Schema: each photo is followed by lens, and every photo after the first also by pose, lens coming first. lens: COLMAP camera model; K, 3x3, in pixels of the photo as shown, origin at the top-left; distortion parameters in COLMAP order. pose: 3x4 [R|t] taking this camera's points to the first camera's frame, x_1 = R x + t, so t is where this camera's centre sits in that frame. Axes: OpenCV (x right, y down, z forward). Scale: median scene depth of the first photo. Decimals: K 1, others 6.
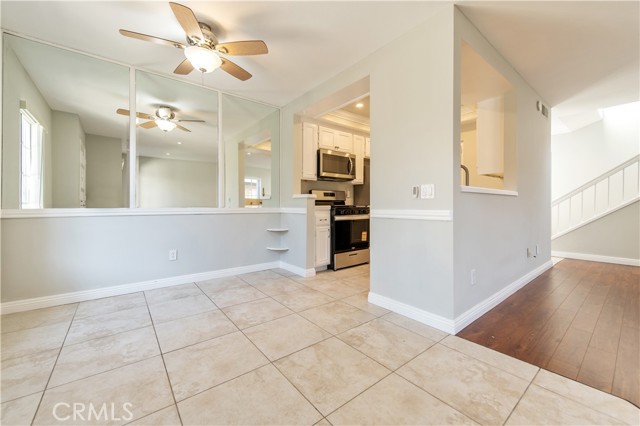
lens RADIAL K [[252.0, 0, 320.3], [0, 252.0, 208.6], [0, 0, 1]] dist [0.007305, -0.000090]
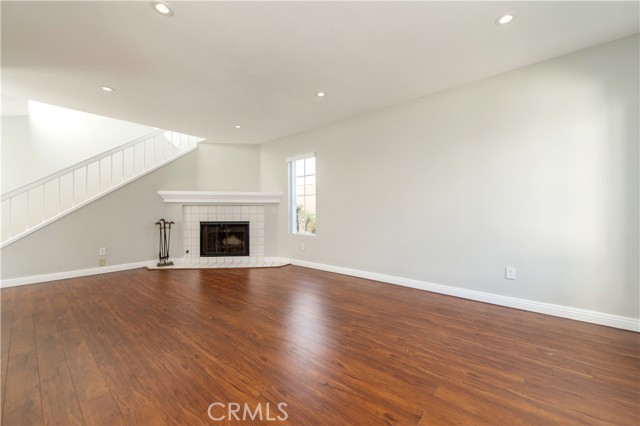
lens RADIAL K [[252.0, 0, 320.3], [0, 252.0, 208.6], [0, 0, 1]] dist [0.007305, -0.000090]
pose [[-0.190126, 0.011728, 0.981690, 0.099284], [0.014547, 0.999853, -0.009128, -0.019250], [-0.981652, 0.012545, -0.190269, 0.257475]]
